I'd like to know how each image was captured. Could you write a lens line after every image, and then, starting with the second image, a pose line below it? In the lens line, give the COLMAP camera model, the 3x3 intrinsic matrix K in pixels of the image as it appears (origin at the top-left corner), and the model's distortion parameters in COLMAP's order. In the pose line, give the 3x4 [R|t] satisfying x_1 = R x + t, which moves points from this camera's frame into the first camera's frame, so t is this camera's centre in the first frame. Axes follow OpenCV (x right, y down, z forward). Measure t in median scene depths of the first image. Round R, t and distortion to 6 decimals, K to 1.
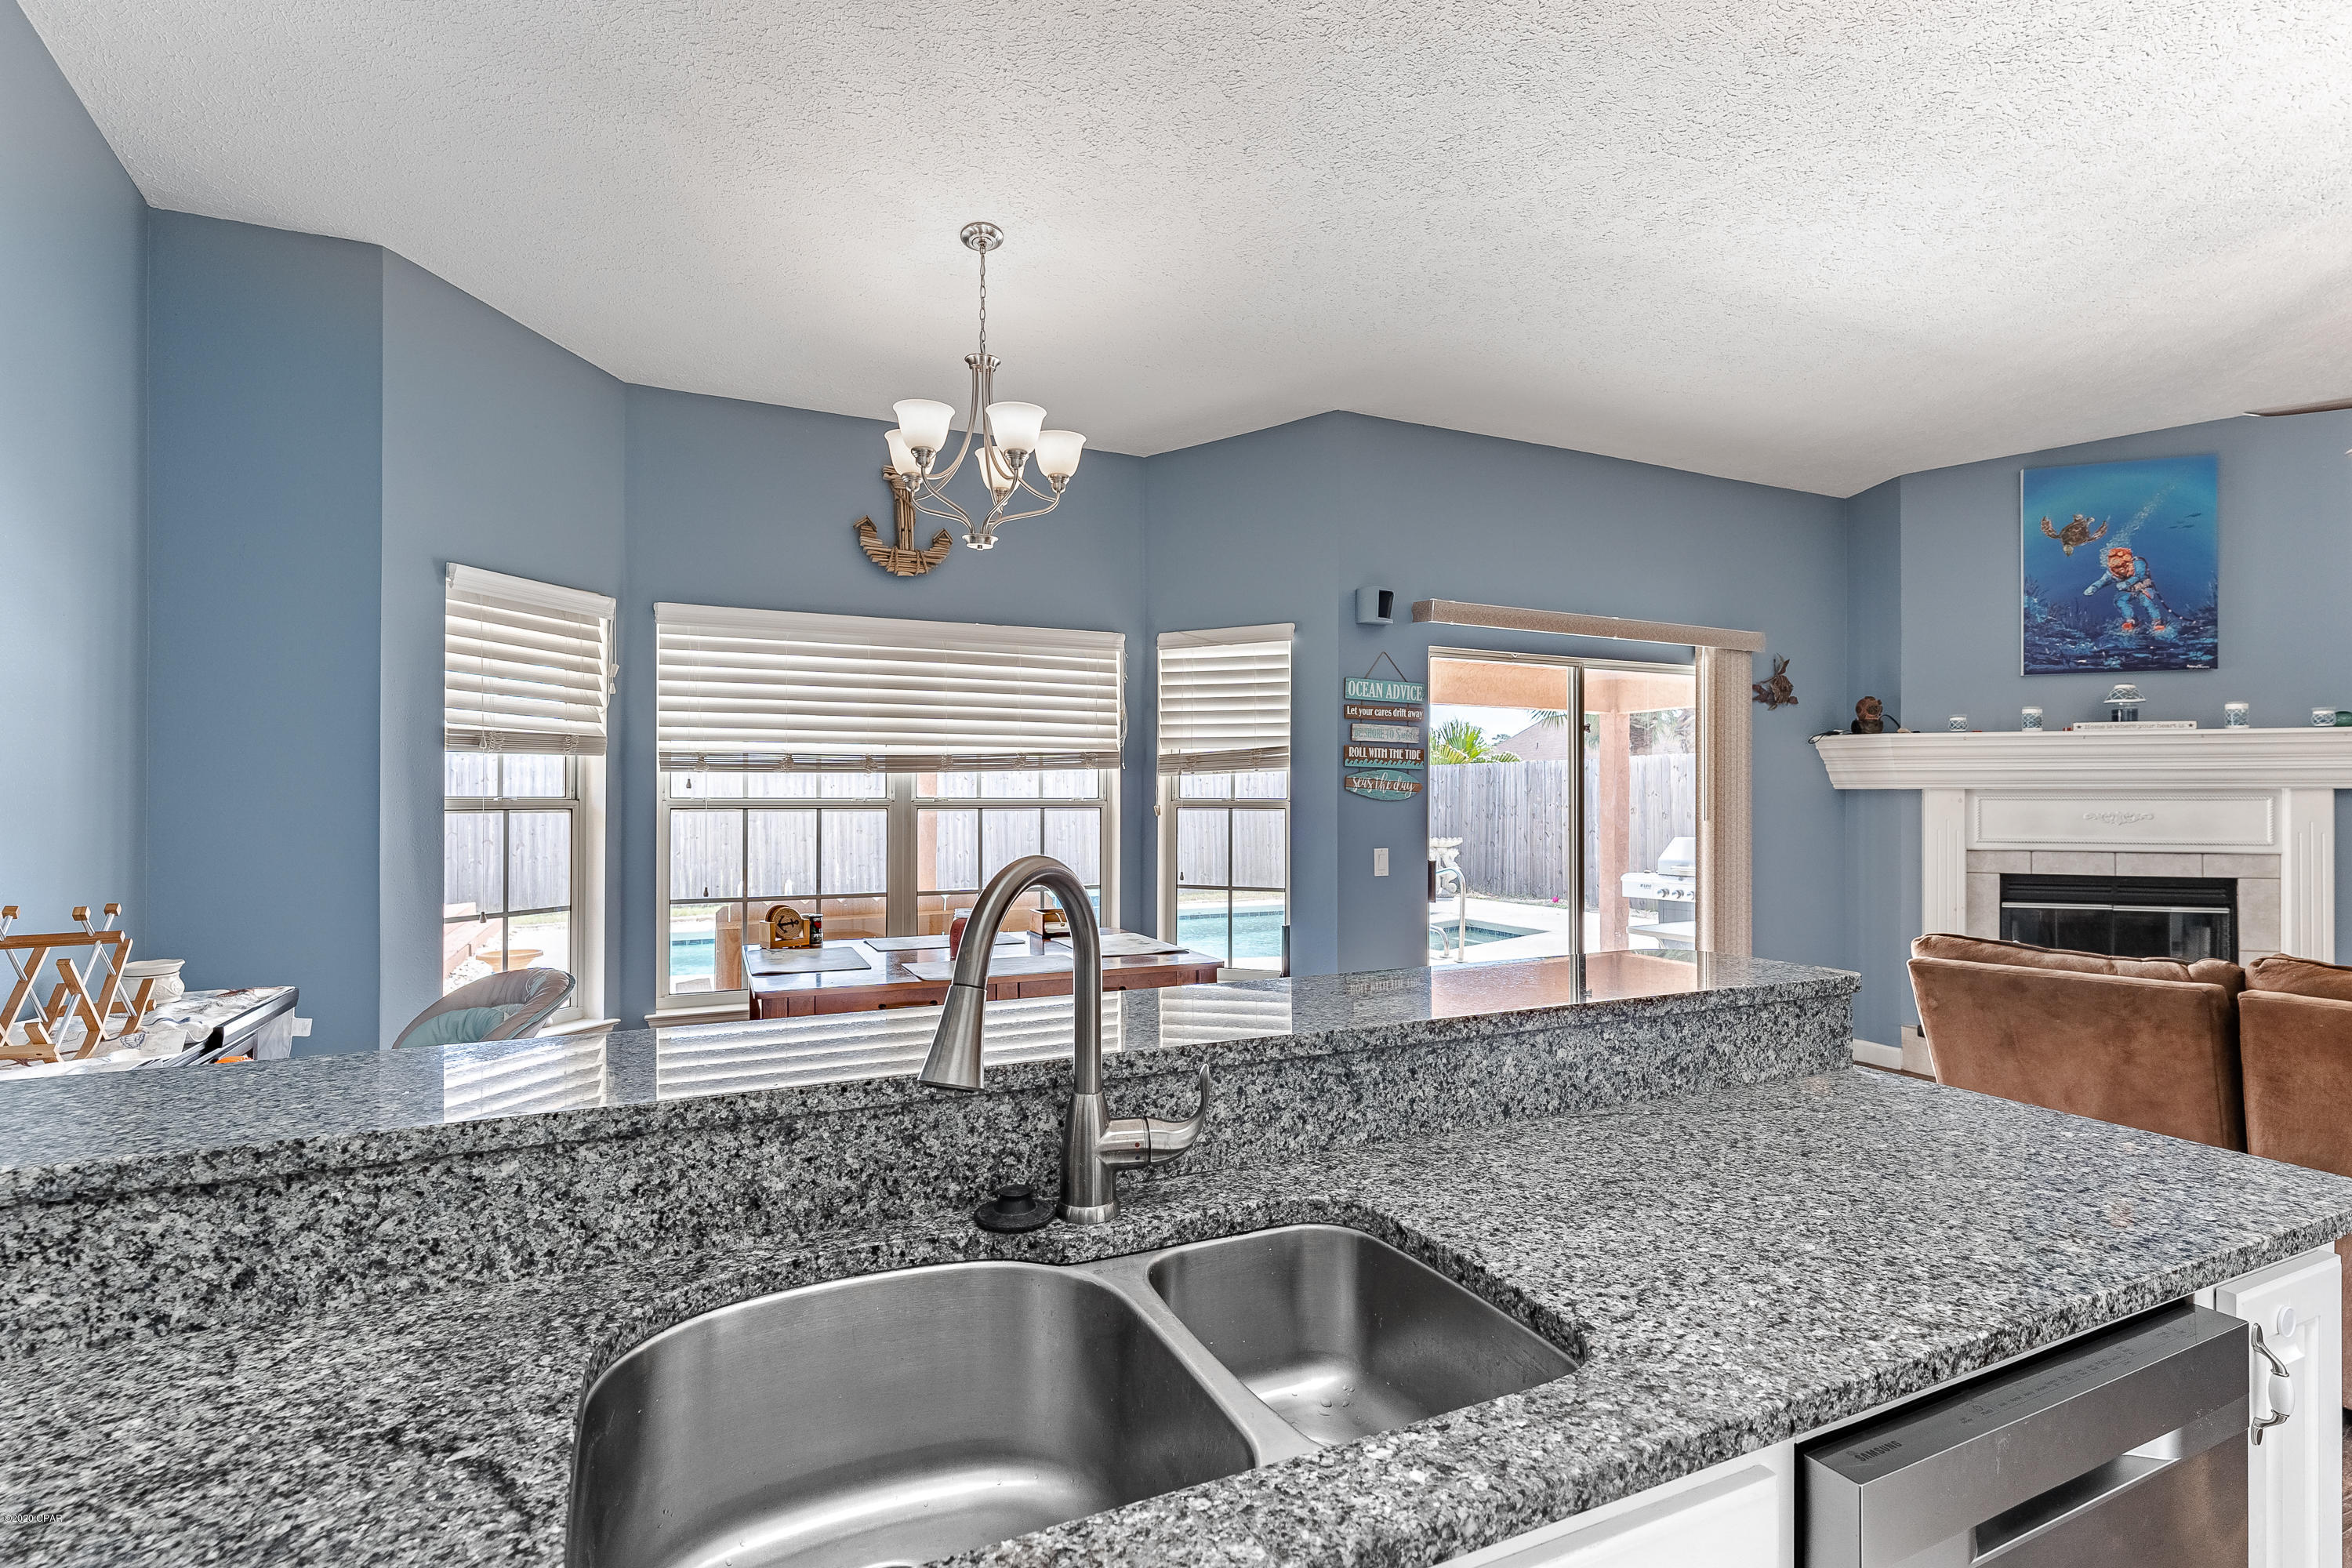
lens RADIAL K [[1110.2, 0, 1175.4], [0, 1110.2, 793.0], [0, 0, 1]] dist [-0.000705, -0.000053]
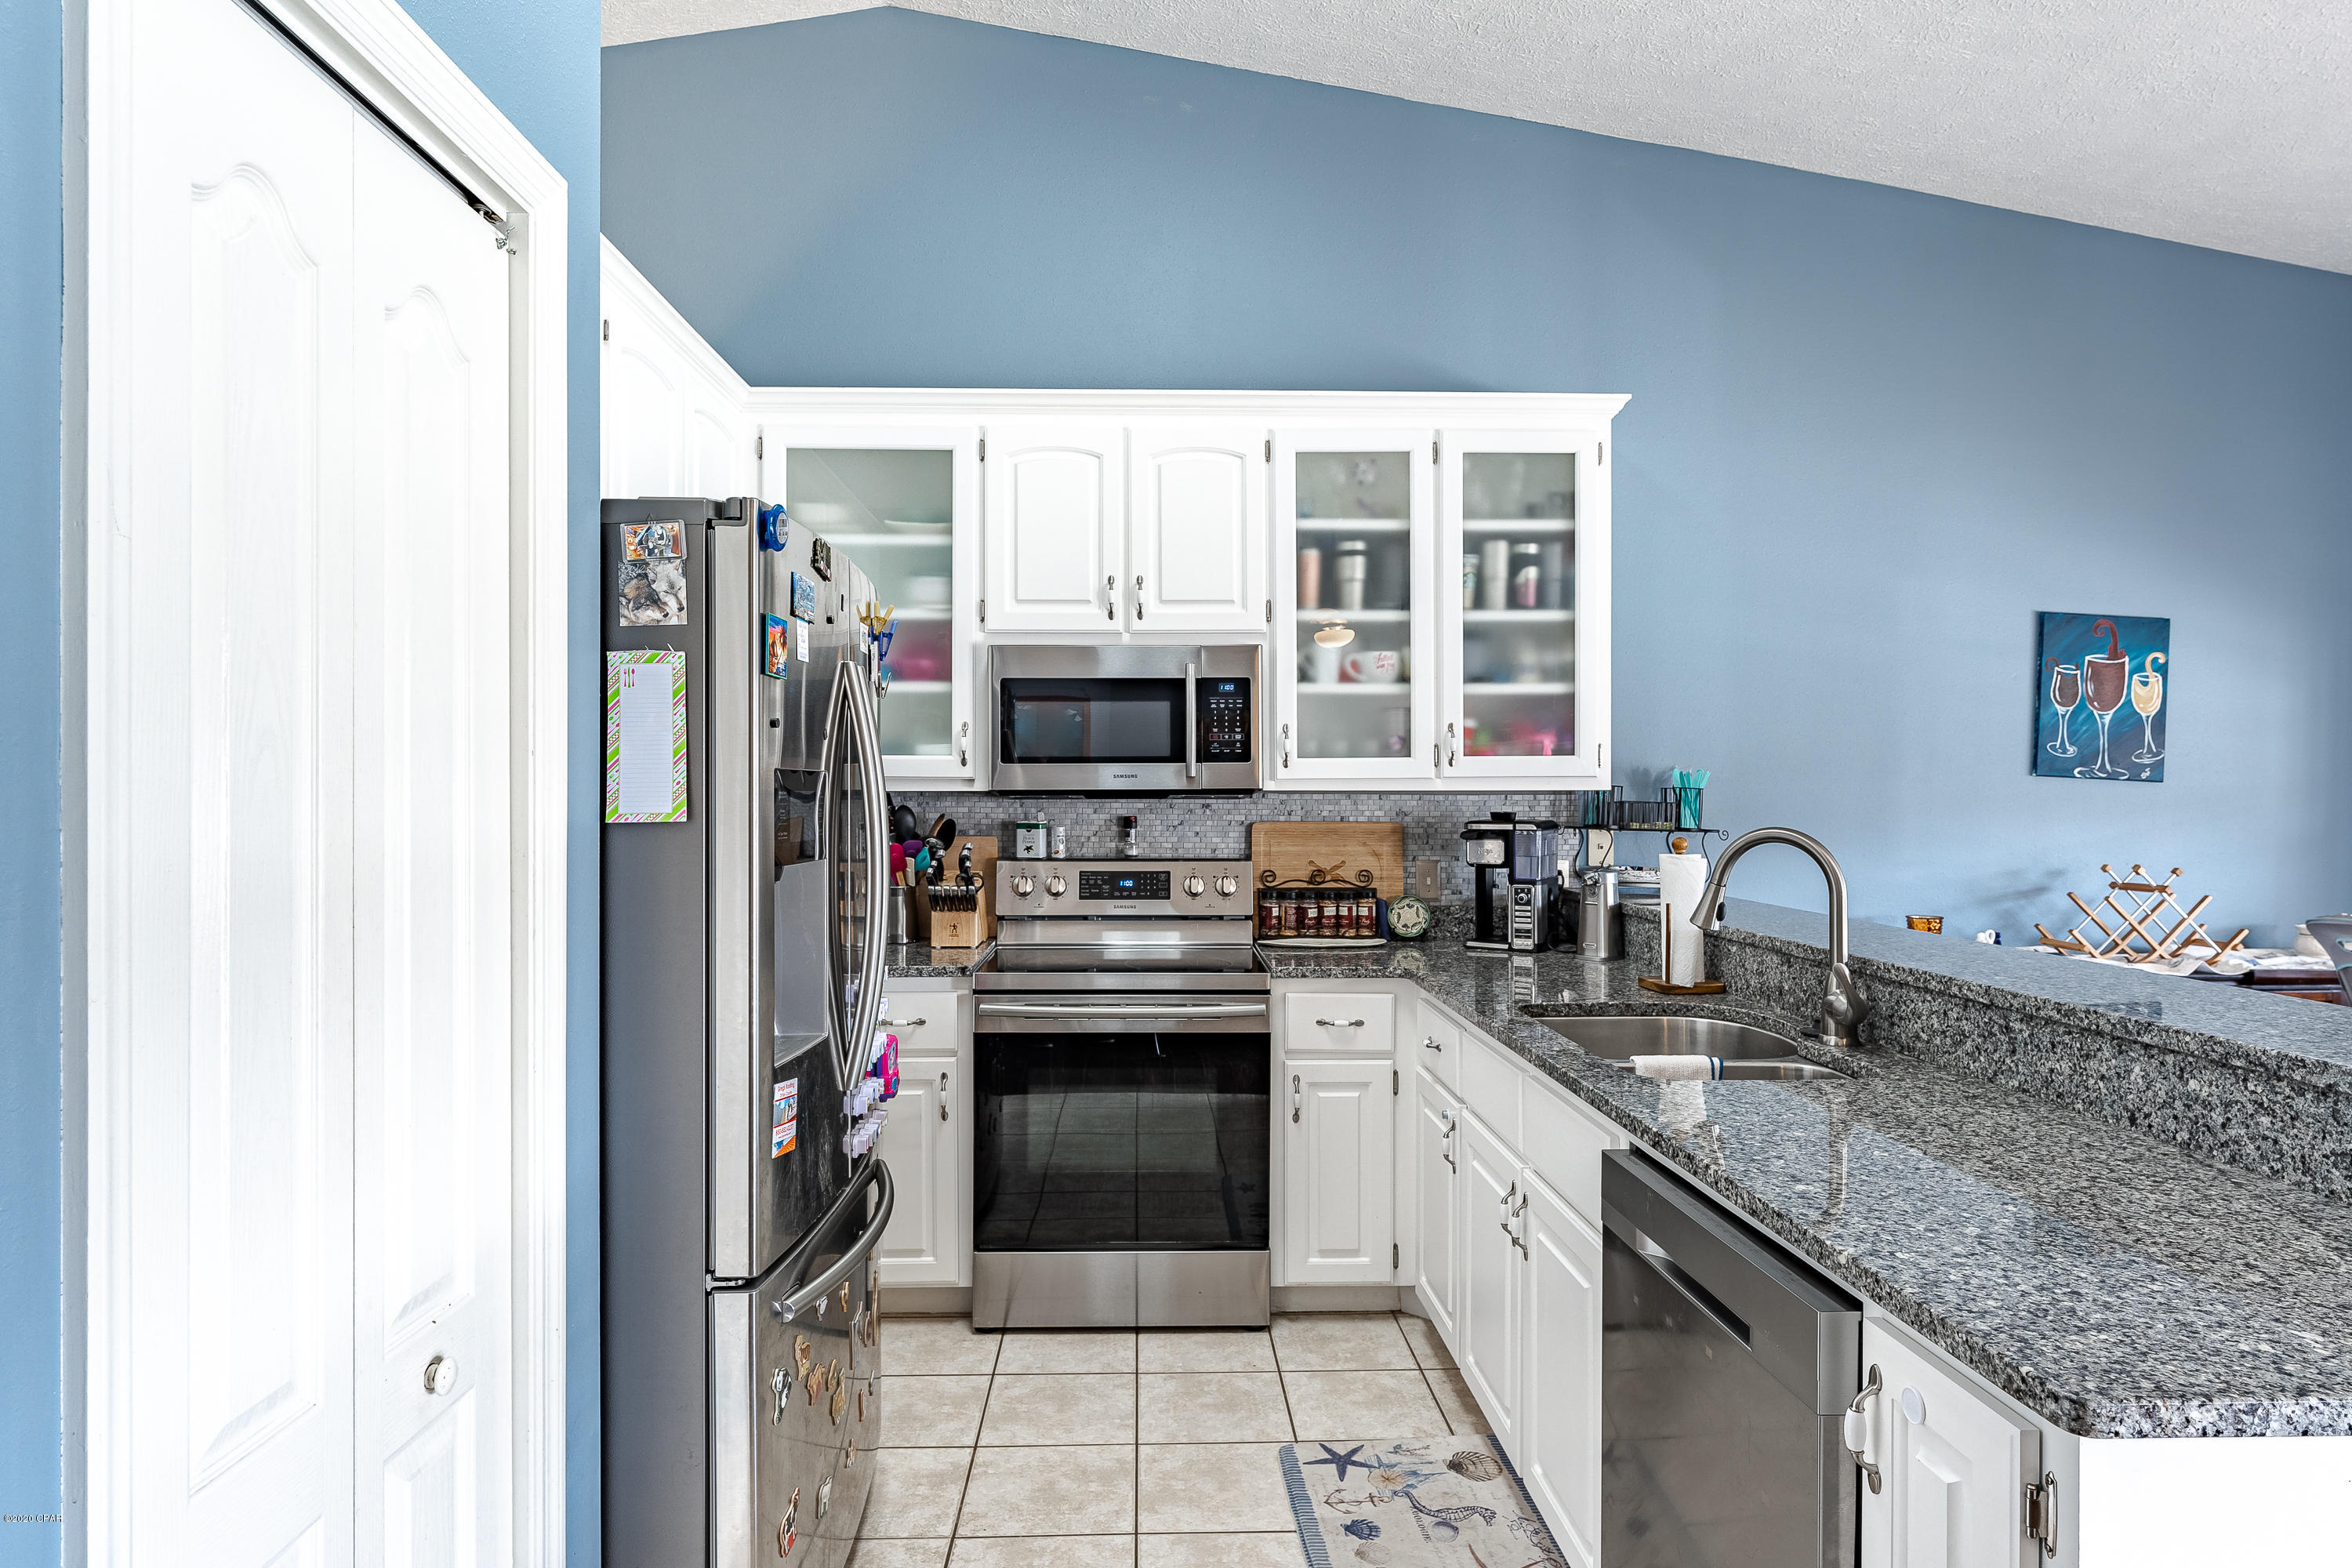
lens RADIAL K [[1314.8, 0, 1179.1], [0, 1314.8, 790.1], [0, 0, 1]] dist [0.003798, -0.000798]
pose [[-0.391732, -0.001264, -0.920078, 0.488011], [0.001263, 0.999997, -0.001912, -0.000582], [0.920078, -0.001911, -0.391729, 0.196718]]
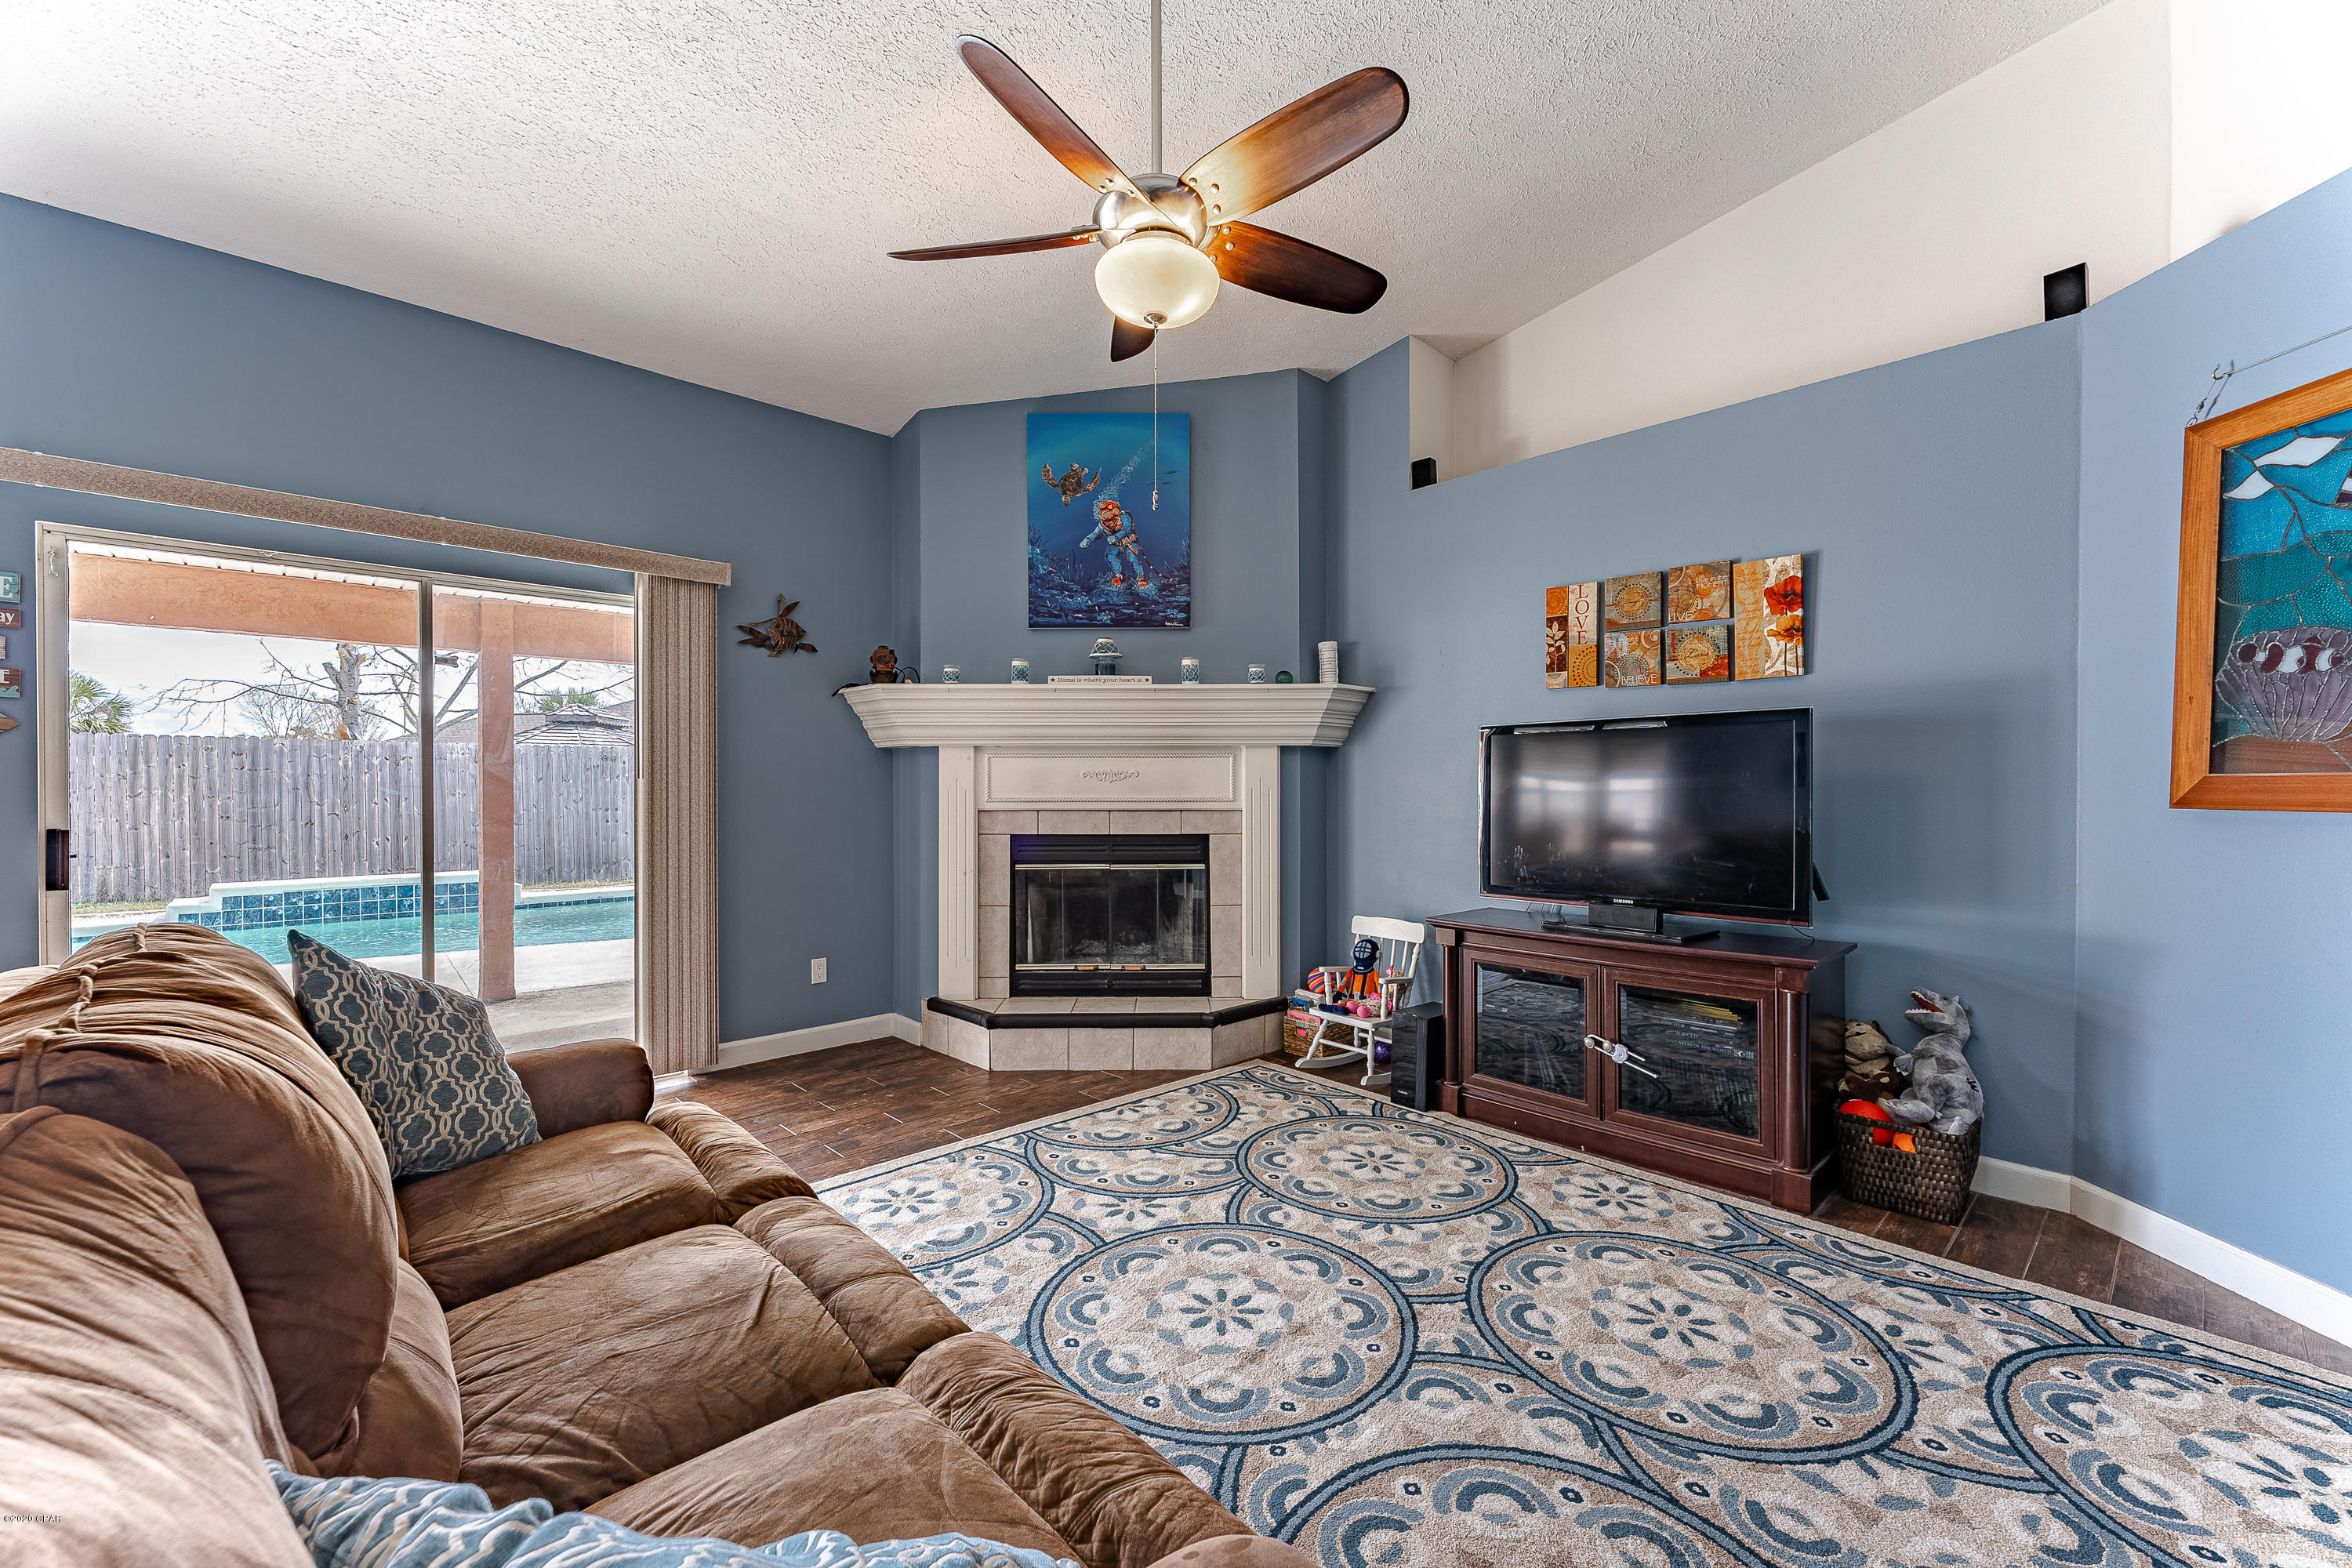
lens RADIAL K [[941.4, 0, 1174.6], [0, 941.4, 785.9], [0, 0, 1]] dist [0.000285, 0.000180]
pose [[0.947117, -0.001993, 0.320882, 0.652397], [0.001173, 0.999996, 0.002748, 0.030109], [-0.320886, -0.002227, 0.947115, 0.194889]]
